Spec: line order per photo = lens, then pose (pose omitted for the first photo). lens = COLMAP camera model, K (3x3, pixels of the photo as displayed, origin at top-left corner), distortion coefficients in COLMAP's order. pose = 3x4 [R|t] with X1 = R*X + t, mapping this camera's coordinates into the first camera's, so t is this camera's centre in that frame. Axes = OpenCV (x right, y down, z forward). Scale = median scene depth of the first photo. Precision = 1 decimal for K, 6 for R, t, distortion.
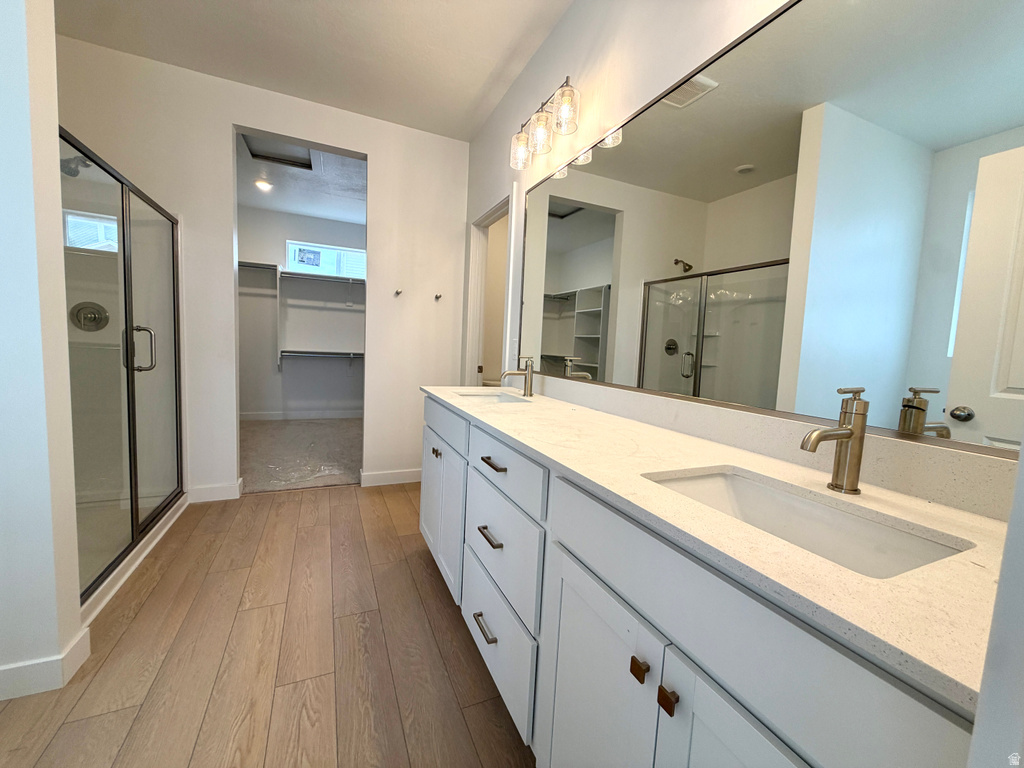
lens RADIAL K [[406.2, 0, 509.2], [0, 406.2, 380.4], [0, 0, 1]] dist [-0.001222, 0.000337]
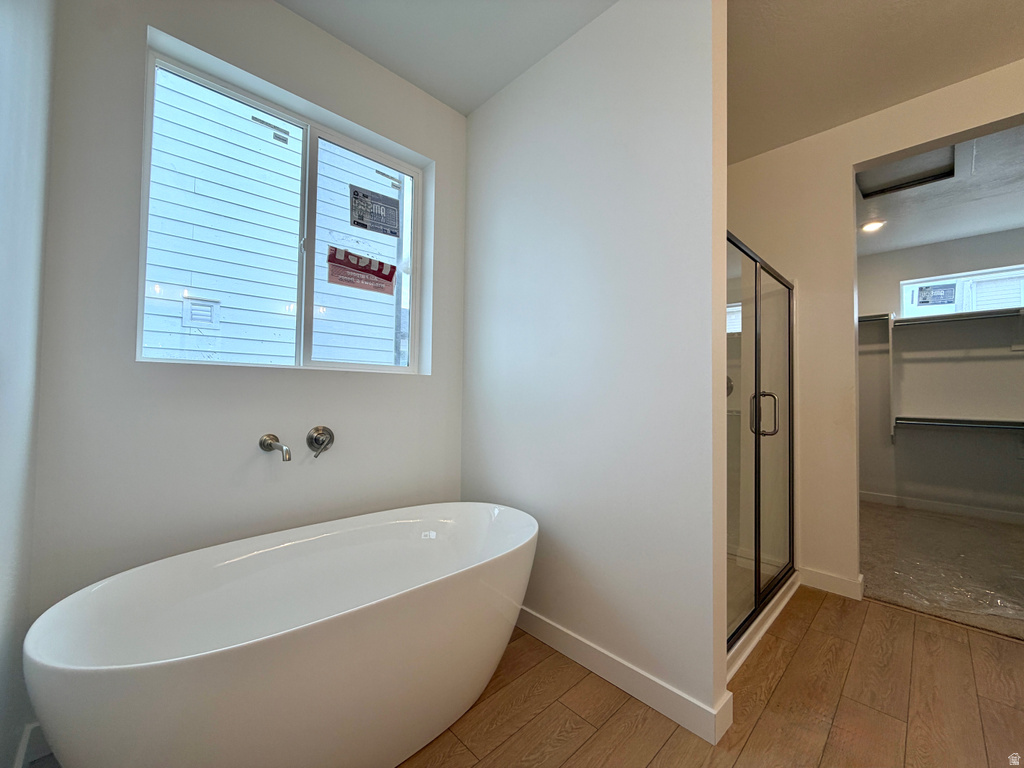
lens RADIAL K [[409.4, 0, 512.0], [0, 409.4, 384.0], [0, 0, 1]] dist [0.000064, -0.000051]
pose [[0.342966, -0.065187, -0.937083, -0.114854], [-0.079117, 0.992040, -0.097966, -0.000726], [0.936010, 0.107739, 0.335078, 0.037677]]
